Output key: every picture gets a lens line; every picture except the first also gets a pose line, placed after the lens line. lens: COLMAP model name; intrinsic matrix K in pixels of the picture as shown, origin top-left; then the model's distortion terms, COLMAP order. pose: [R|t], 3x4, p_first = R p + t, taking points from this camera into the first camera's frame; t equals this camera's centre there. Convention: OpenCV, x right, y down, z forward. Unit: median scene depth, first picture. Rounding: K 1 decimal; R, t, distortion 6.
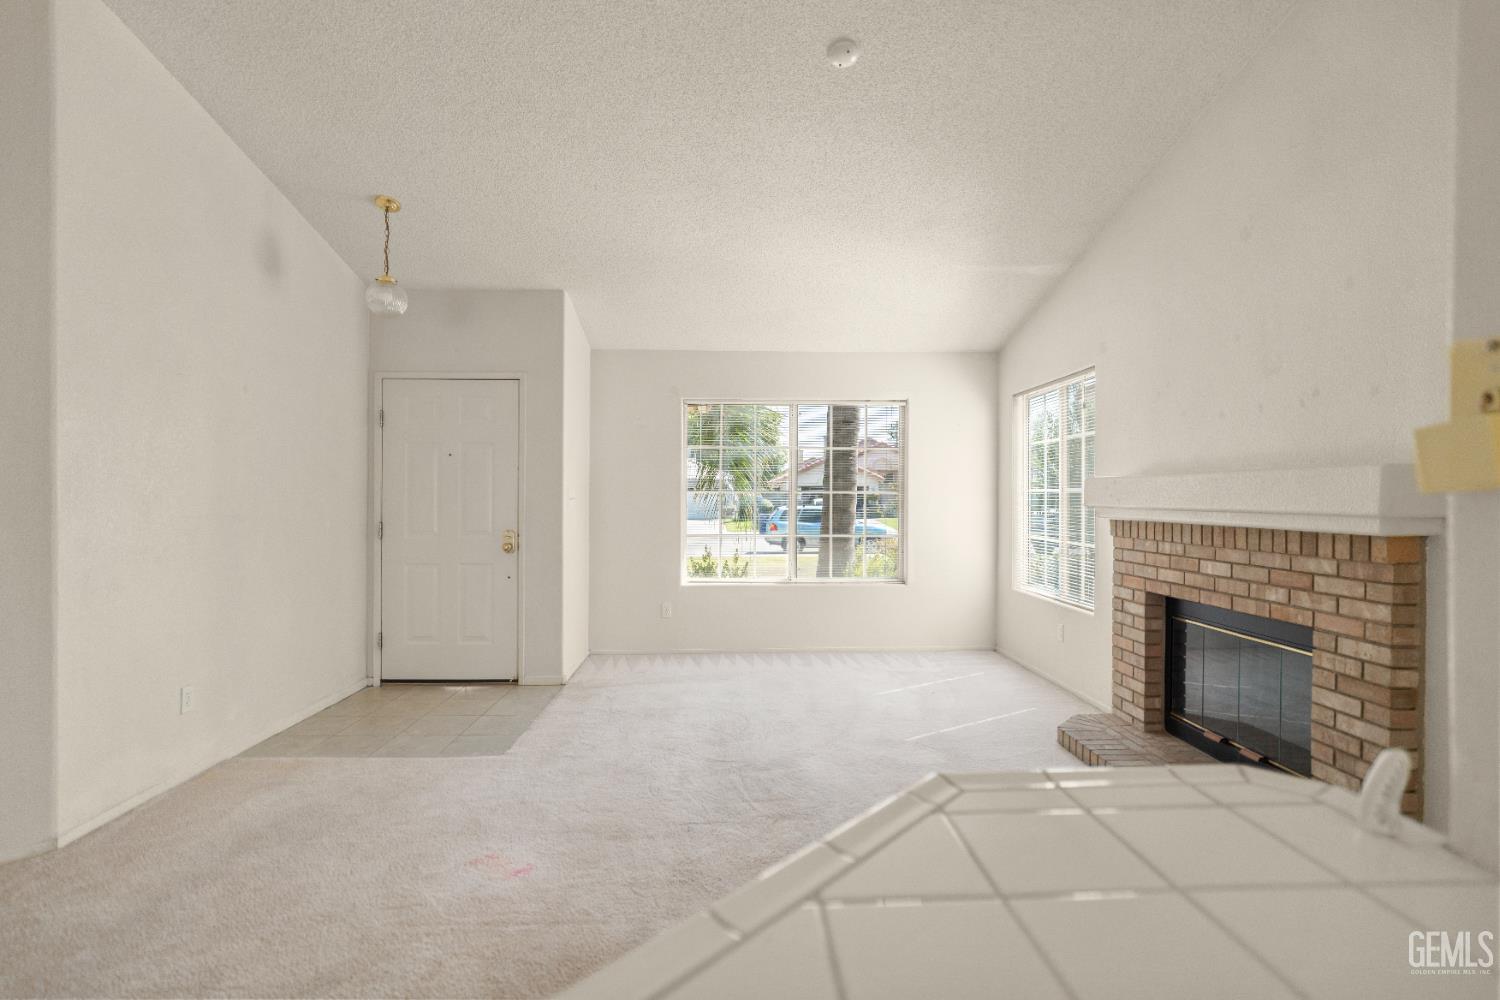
lens RADIAL K [[700.5, 0, 755.5], [0, 700.5, 497.9], [0, 0, 1]] dist [-0.014411, 0.003425]
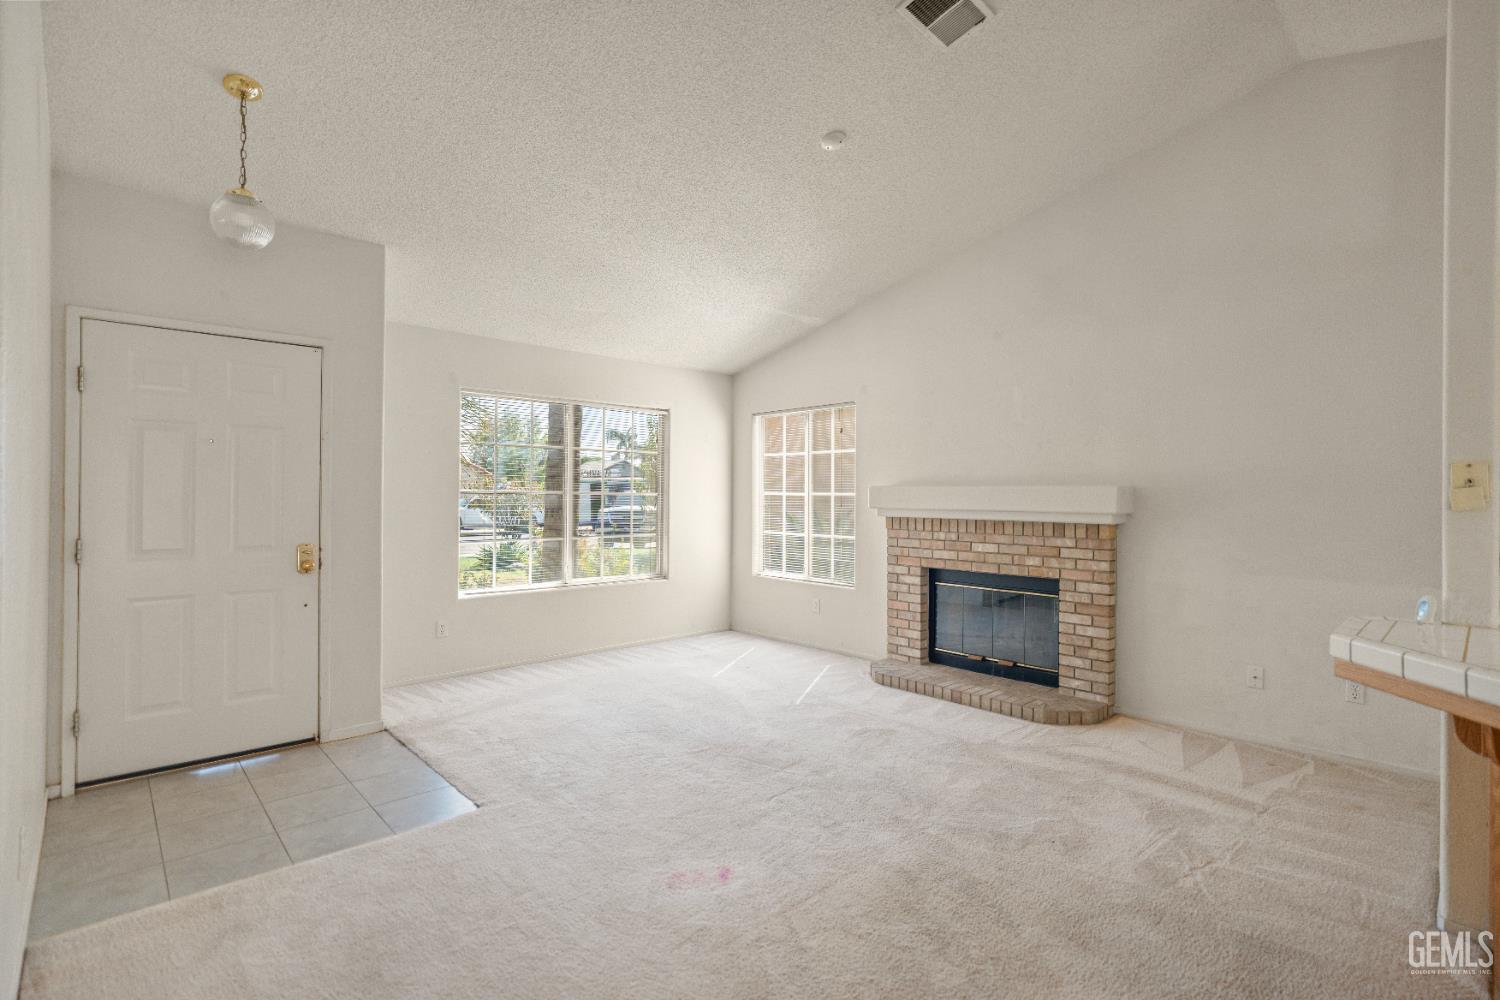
lens RADIAL K [[700.5, 0, 773.8], [0, 700.5, 493.3], [0, 0, 1]] dist [-0.014411, 0.003425]
pose [[0.749082, 0.005711, 0.662453, -0.647254], [-0.004391, 0.999984, -0.003655, -0.011064], [-0.662463, -0.000171, 0.749095, 0.127339]]
